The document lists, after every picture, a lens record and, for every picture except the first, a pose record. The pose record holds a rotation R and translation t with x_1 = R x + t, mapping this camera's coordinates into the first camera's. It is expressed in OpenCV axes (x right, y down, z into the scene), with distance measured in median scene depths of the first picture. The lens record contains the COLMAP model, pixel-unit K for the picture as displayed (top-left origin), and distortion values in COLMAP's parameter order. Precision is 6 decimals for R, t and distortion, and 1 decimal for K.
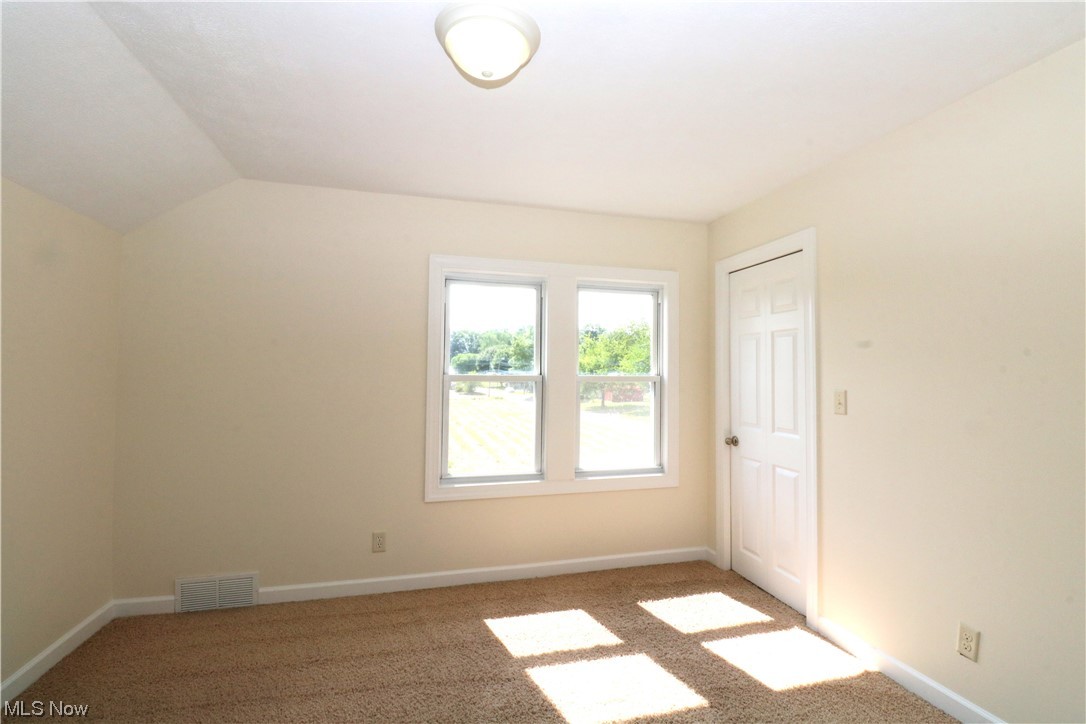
lens RADIAL K [[505.4, 0, 548.0], [0, 505.4, 360.2], [0, 0, 1]] dist [-0.011344, -0.000680]
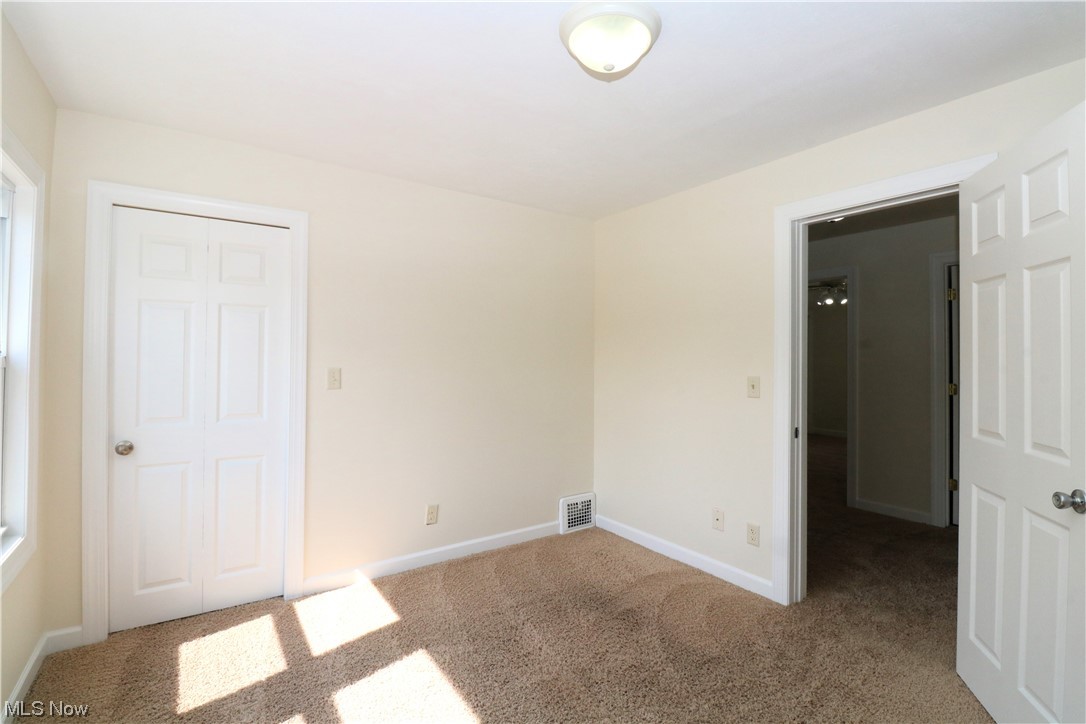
lens RADIAL K [[500.5, 0, 545.7], [0, 500.5, 368.7], [0, 0, 1]] dist [-0.002389, -0.001176]
pose [[-0.335235, -0.019871, 0.941925, -0.614725], [-0.027855, 0.999550, 0.011173, 0.032531], [-0.941723, -0.022492, -0.335638, 0.866603]]
